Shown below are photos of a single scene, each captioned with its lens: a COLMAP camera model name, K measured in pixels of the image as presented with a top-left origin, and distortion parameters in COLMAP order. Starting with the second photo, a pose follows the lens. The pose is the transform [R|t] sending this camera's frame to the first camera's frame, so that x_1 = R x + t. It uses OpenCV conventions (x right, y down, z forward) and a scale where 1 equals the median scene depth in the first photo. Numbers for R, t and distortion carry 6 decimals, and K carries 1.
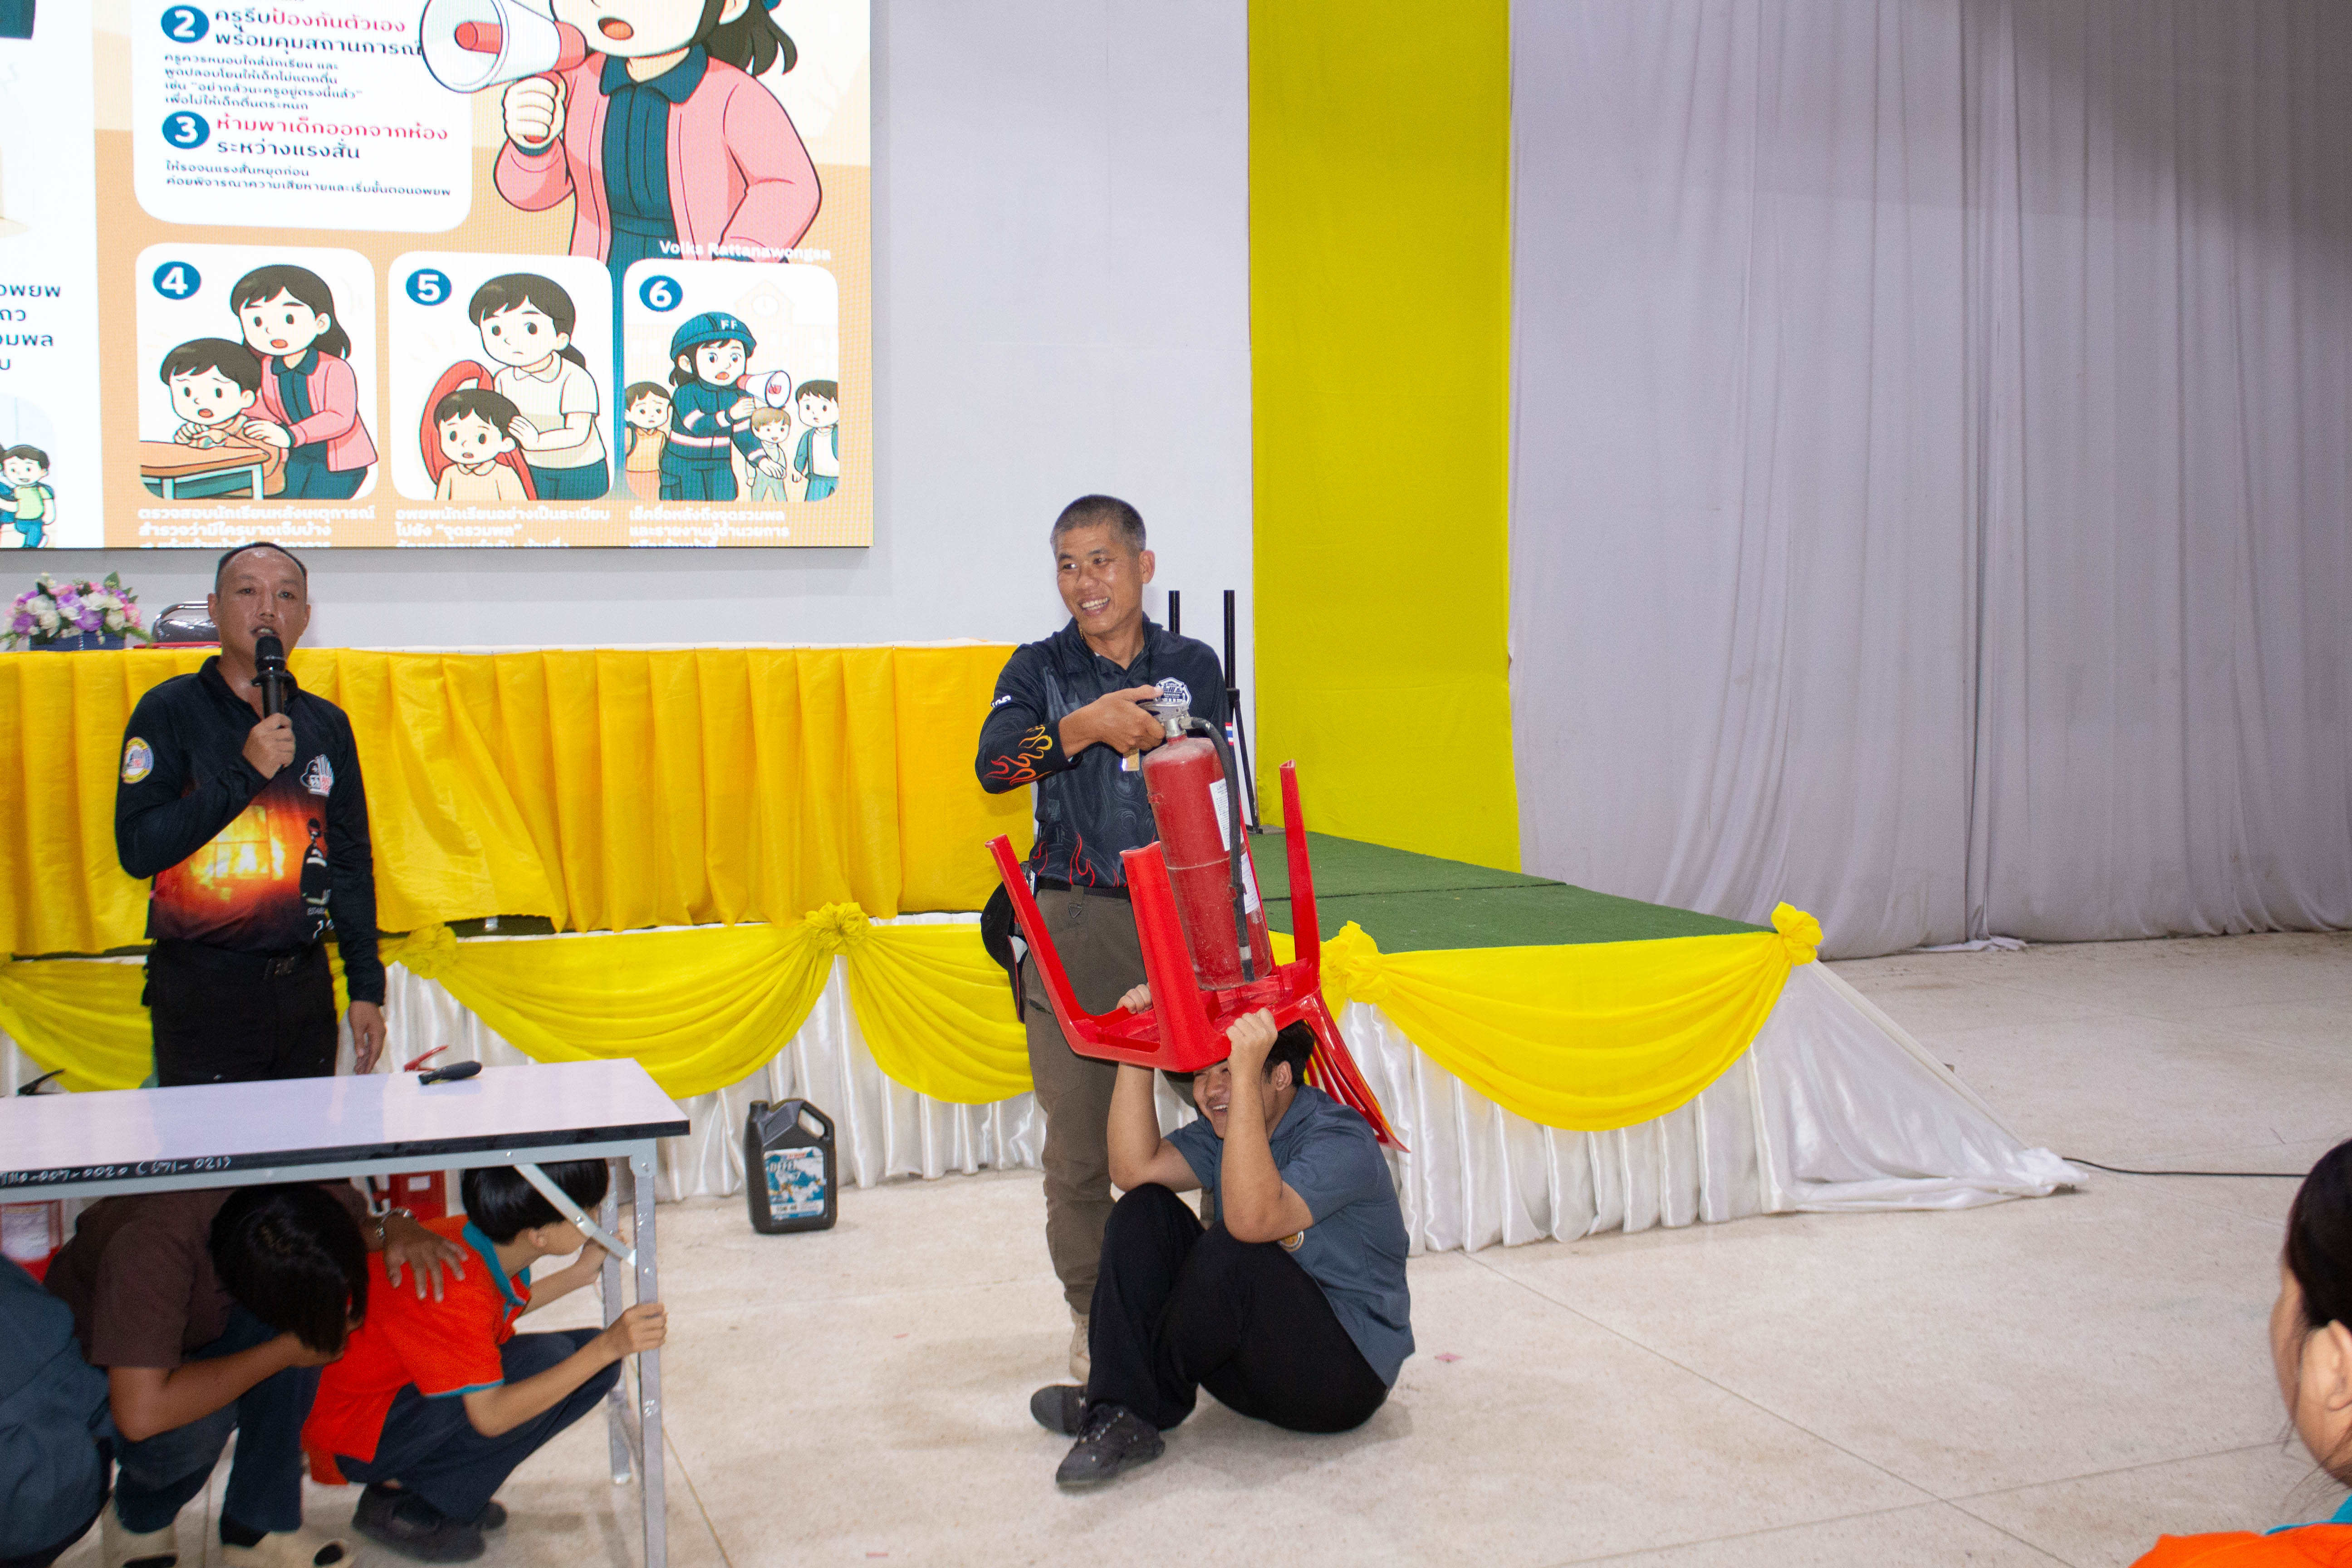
lens RADIAL K [[2432.6, 0, 1177.6], [0, 2432.6, 765.3], [0, 0, 1]] dist [-0.136762, 0.170577]
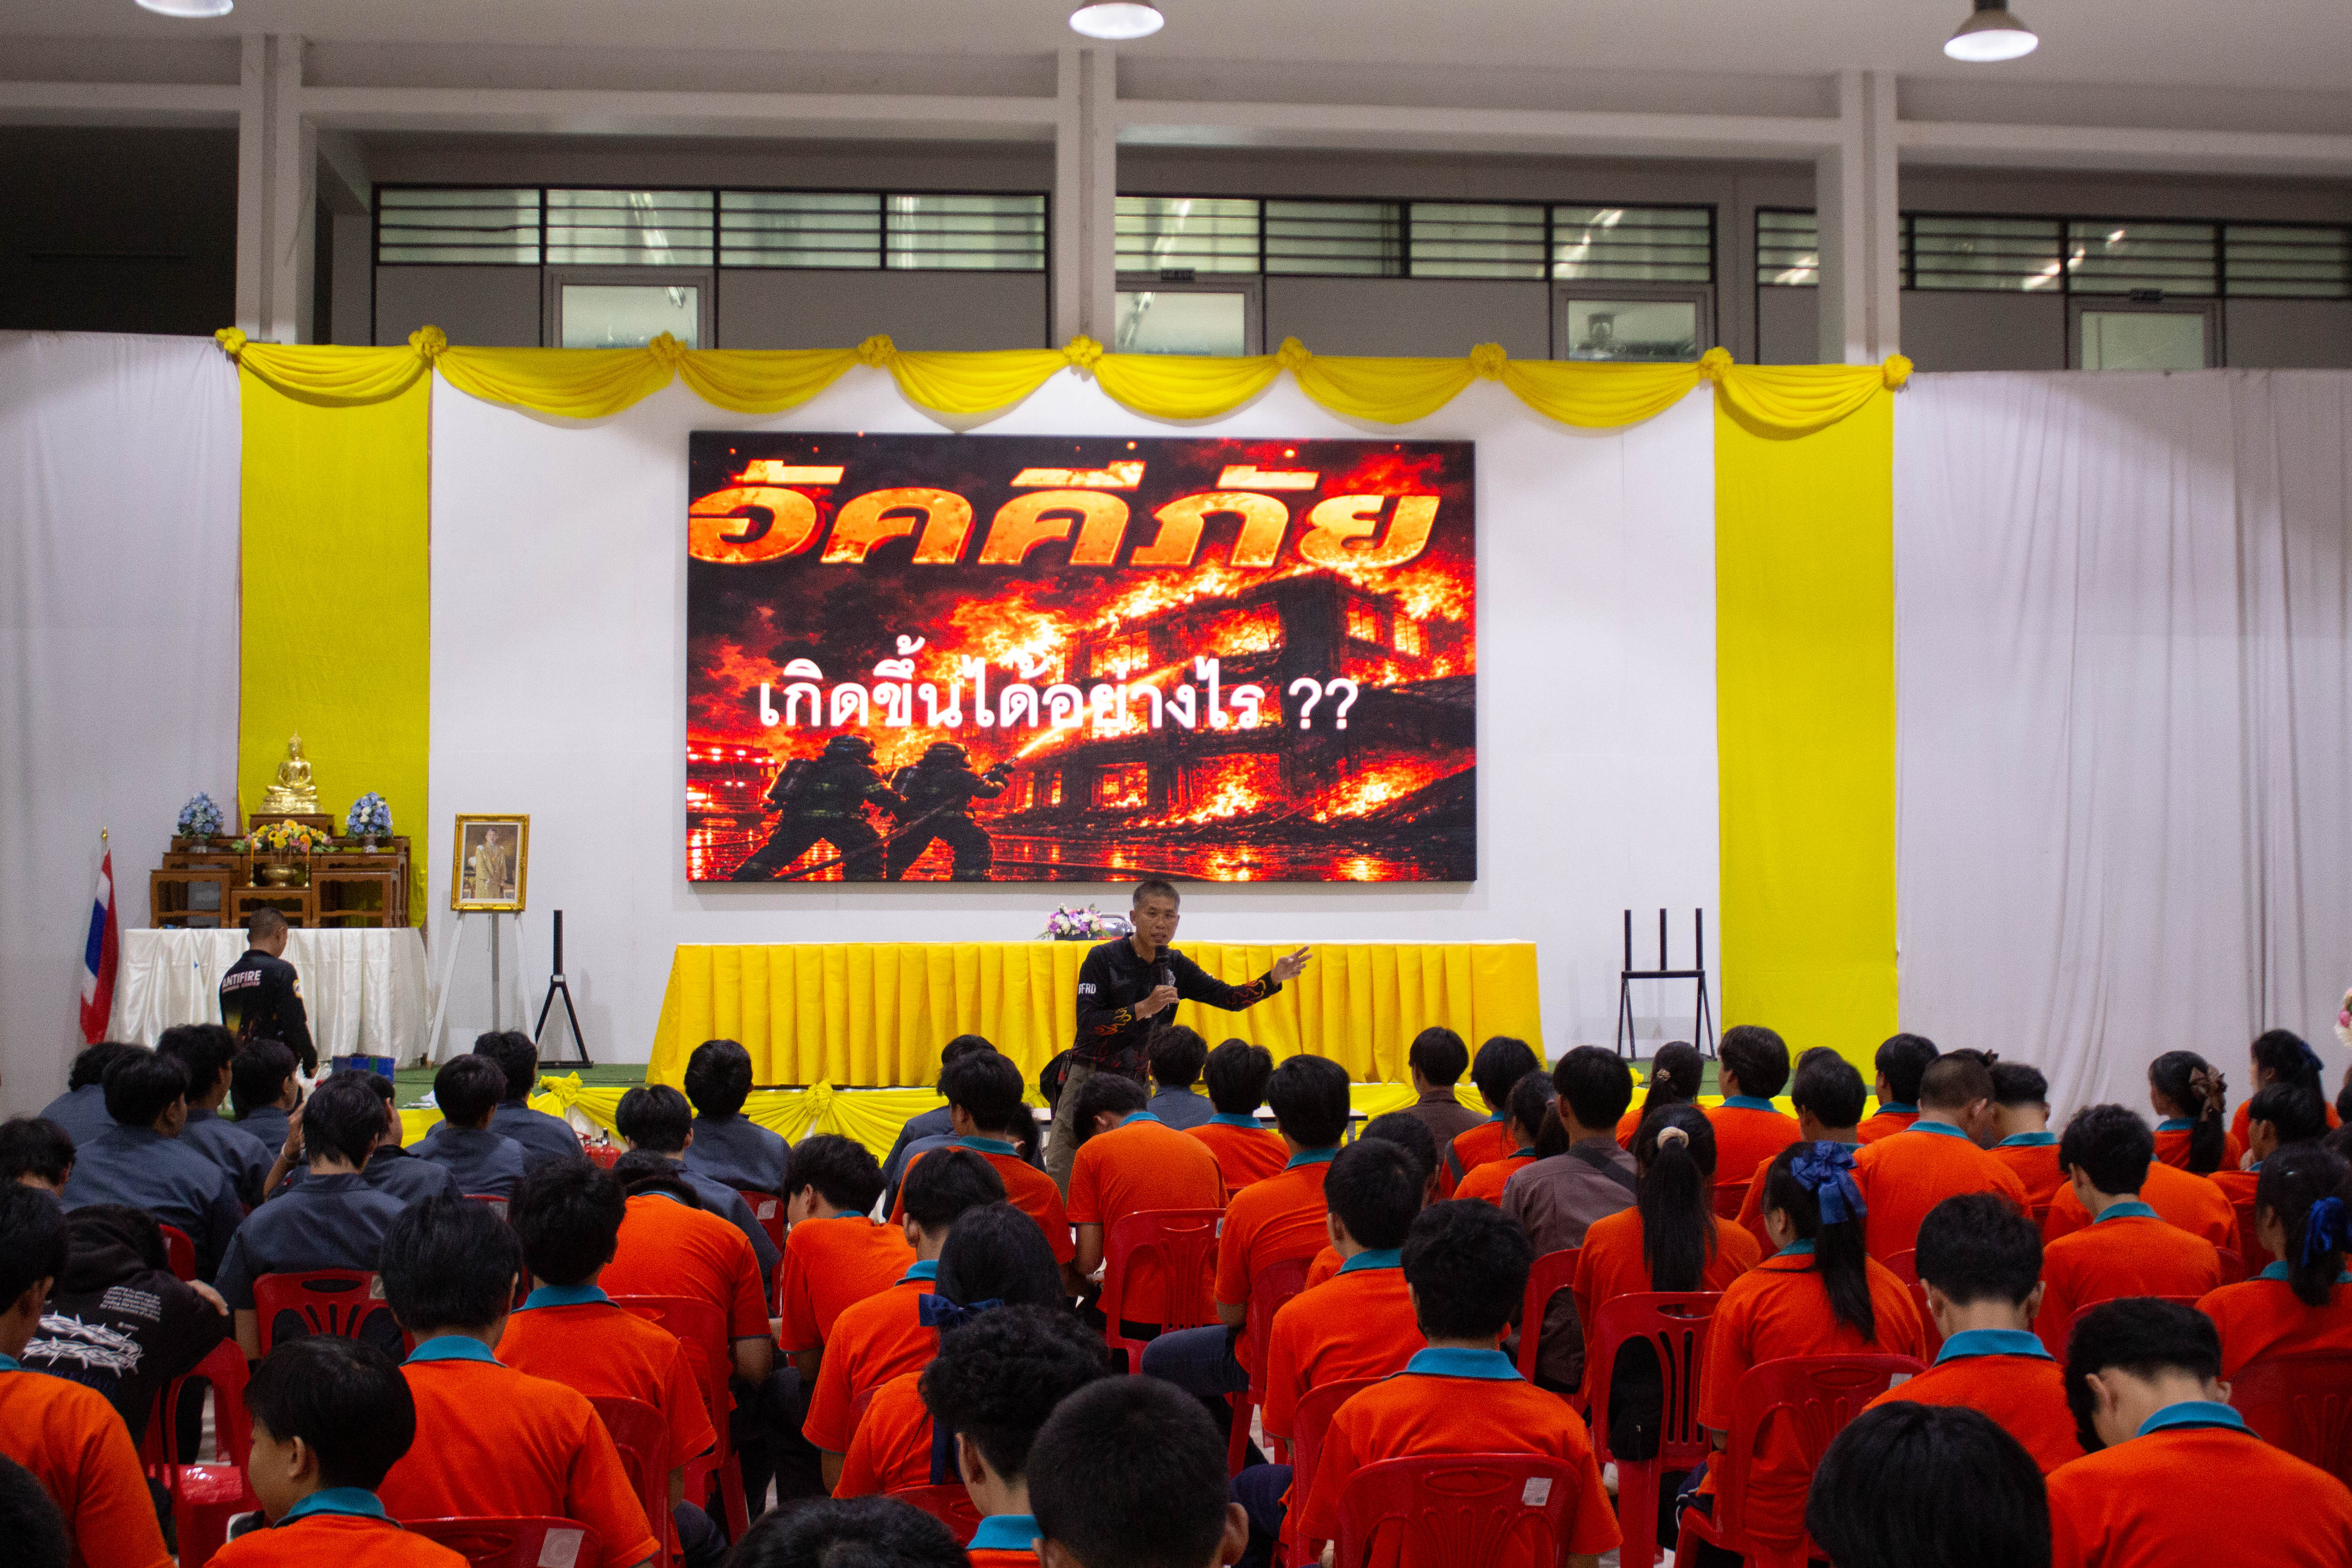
lens RADIAL K [[2978.9, 0, 1174.8], [0, 2978.9, 744.0], [0, 0, 1]] dist [-0.084315, 0.178488]
pose [[0.966564, -0.005329, -0.256370, 0.276911], [-0.023130, 0.993896, -0.107865, 0.056927], [0.255380, 0.110188, 0.960541, -1.427380]]
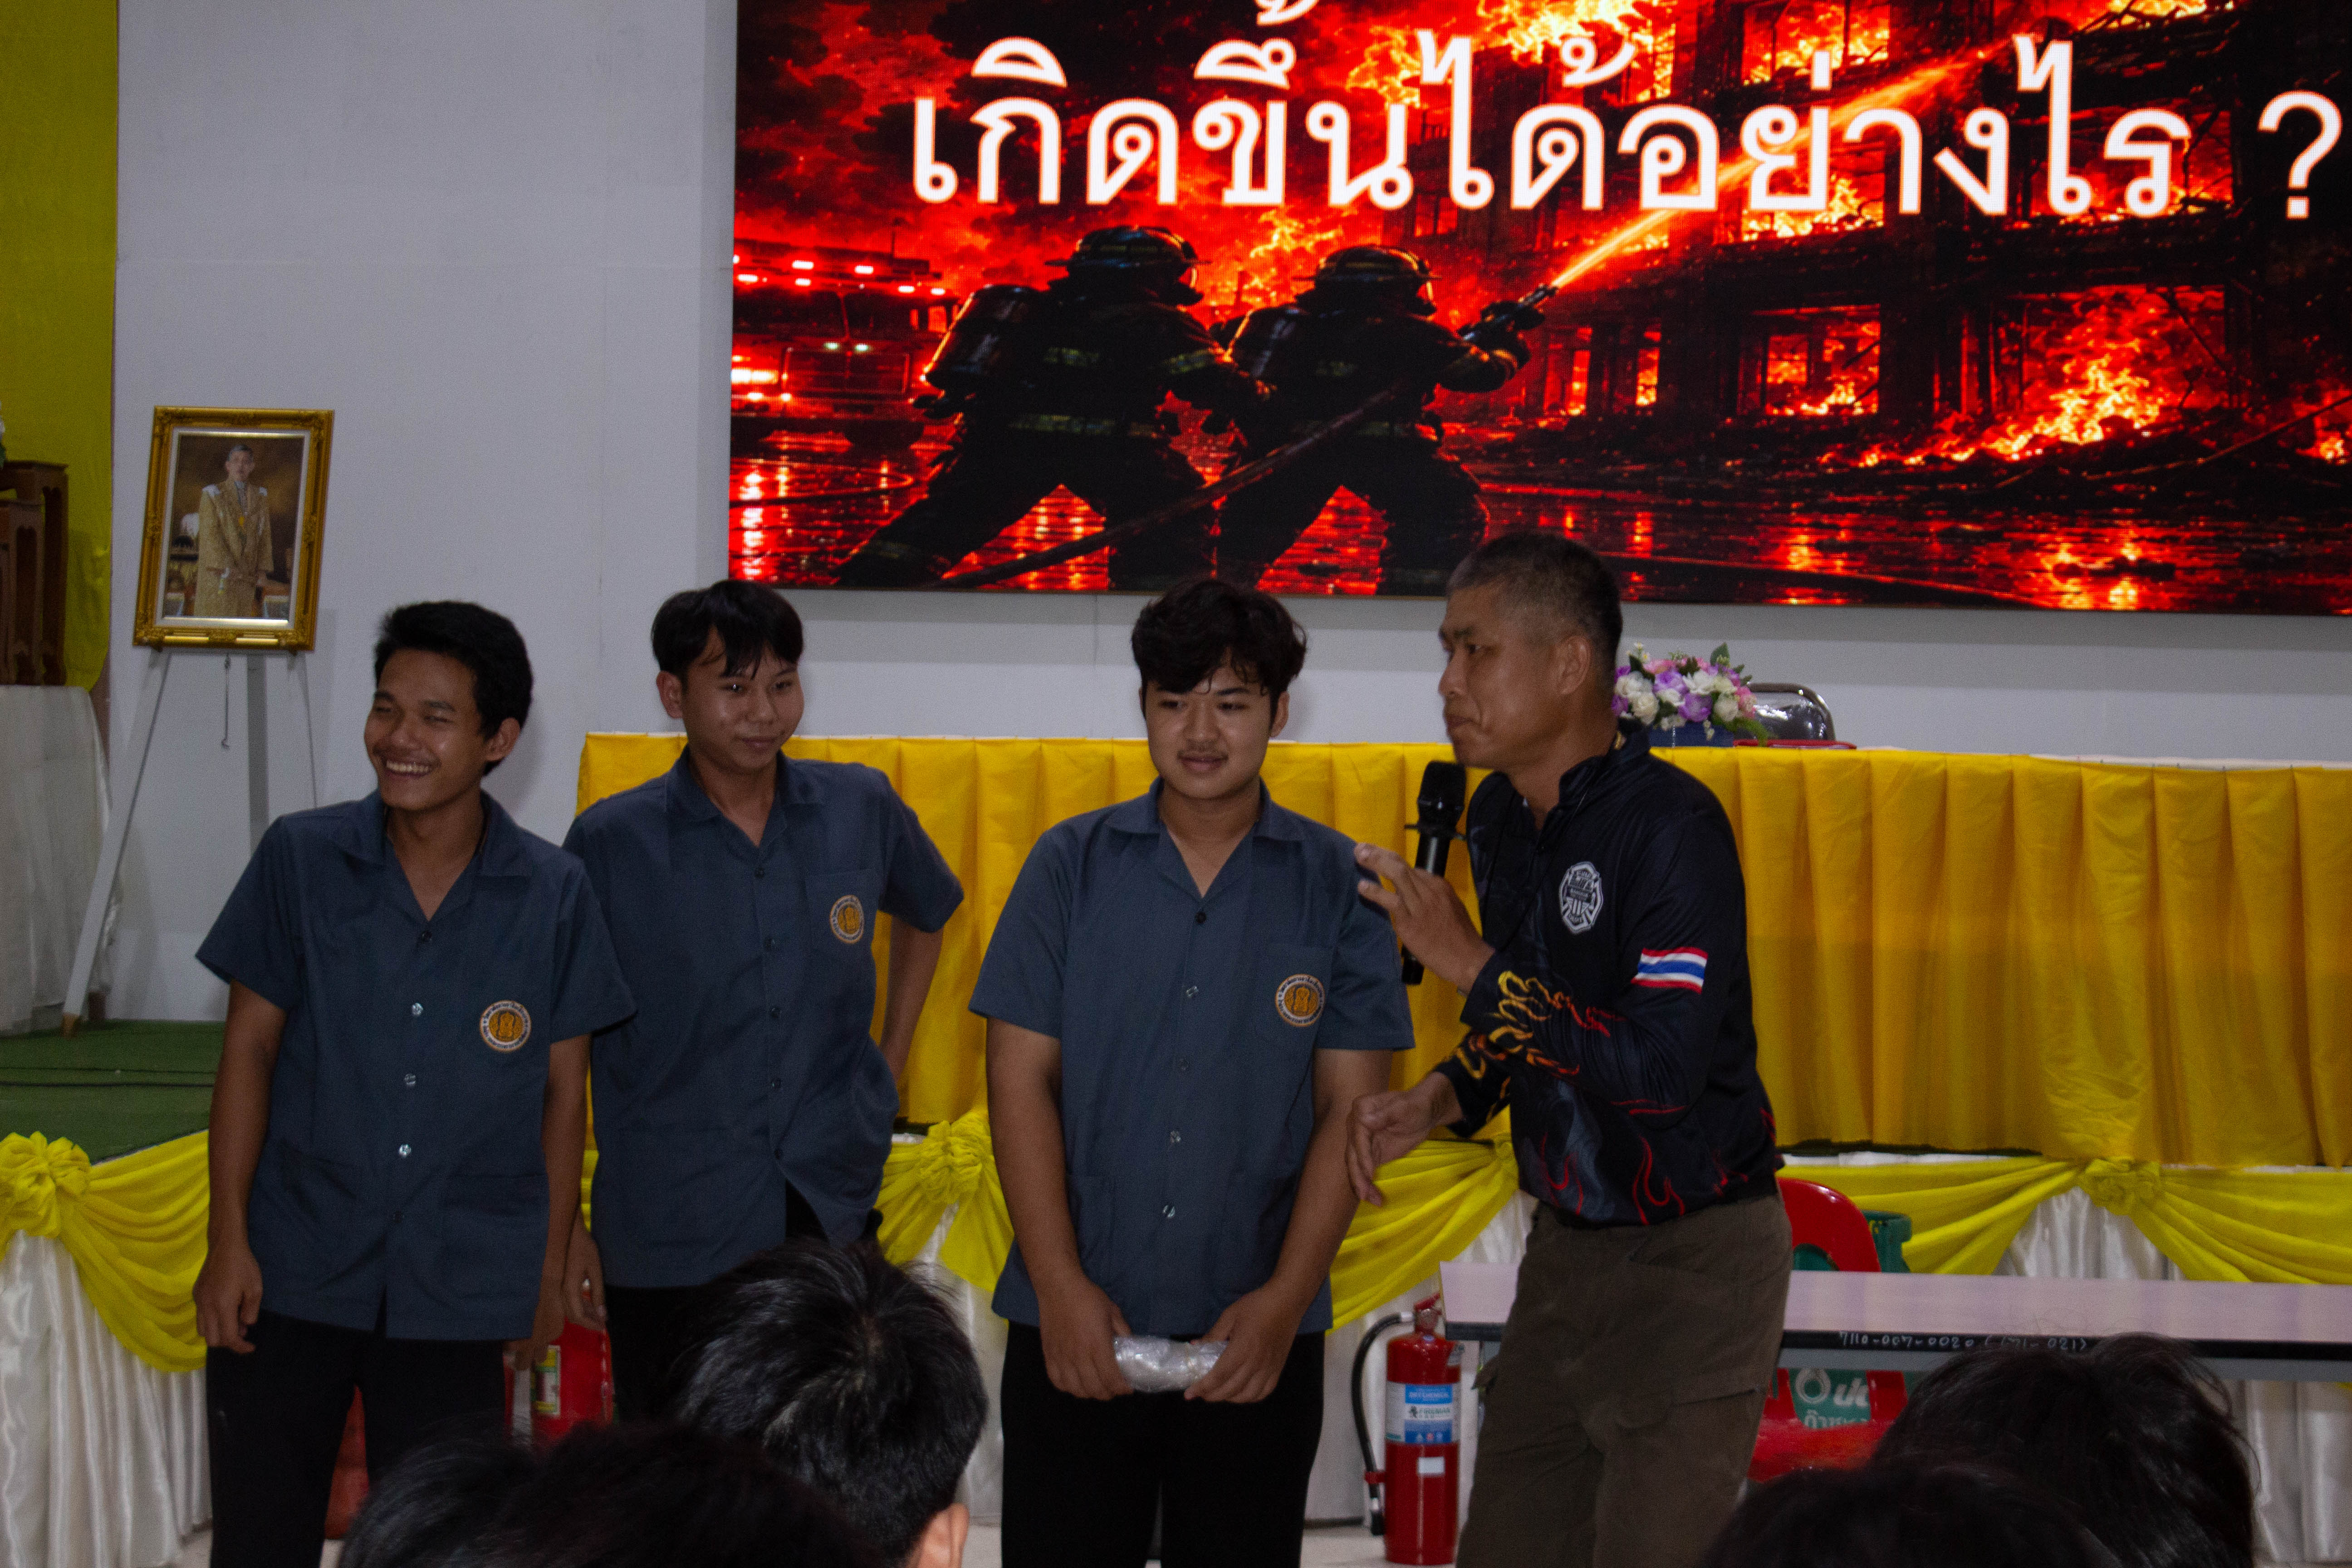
lens RADIAL K [[4644.3, 0, 1173.8], [0, 4644.3, 770.8], [0, 0, 1]] dist [0.014732, 0.240298]
pose [[0.913844, 0.032935, -0.404728, -0.008980], [-0.052114, 0.997975, -0.036459, 0.020487], [0.402708, 0.054410, 0.913710, -0.391265]]
